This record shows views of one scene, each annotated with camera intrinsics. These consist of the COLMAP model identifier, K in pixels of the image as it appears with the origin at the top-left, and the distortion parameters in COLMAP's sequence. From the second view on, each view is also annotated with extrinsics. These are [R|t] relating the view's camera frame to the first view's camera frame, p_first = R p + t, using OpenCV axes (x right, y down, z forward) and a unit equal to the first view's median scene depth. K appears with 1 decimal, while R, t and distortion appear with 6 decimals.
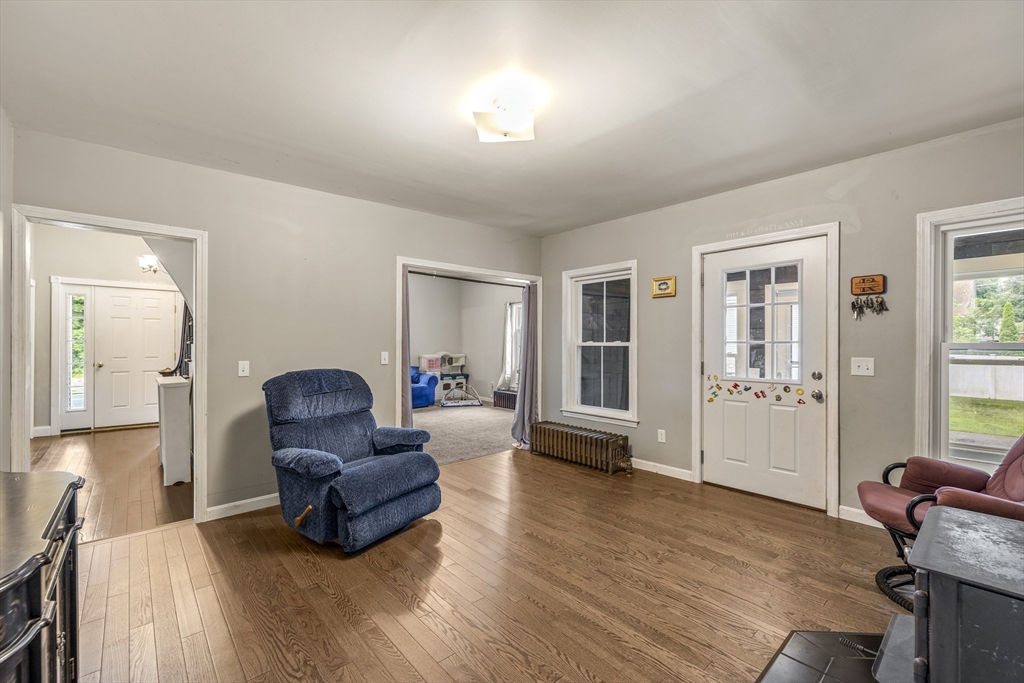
lens RADIAL K [[430.0, 0, 509.0], [0, 430.0, 344.7], [0, 0, 1]] dist [0.000508, 0.000192]
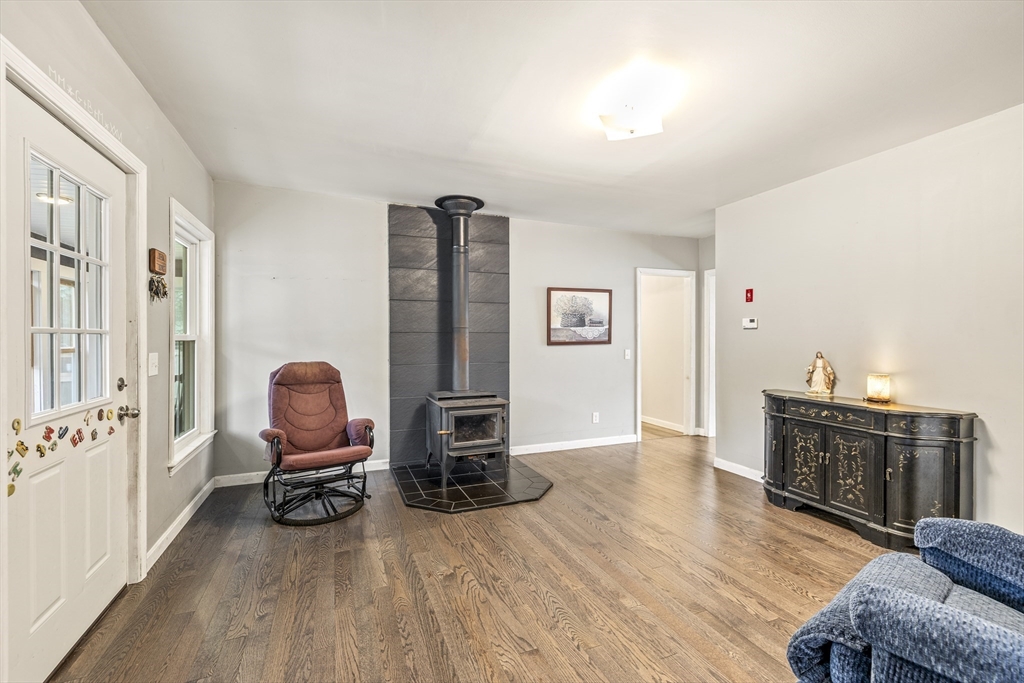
lens RADIAL K [[430.0, 0, 511.4], [0, 430.0, 339.5], [0, 0, 1]] dist [0.000508, 0.000192]
pose [[-0.948027, -0.000012, 0.318191, -0.021464], [0.001967, 0.999981, 0.005901, 0.001175], [-0.318185, 0.006220, -0.948008, 0.696218]]
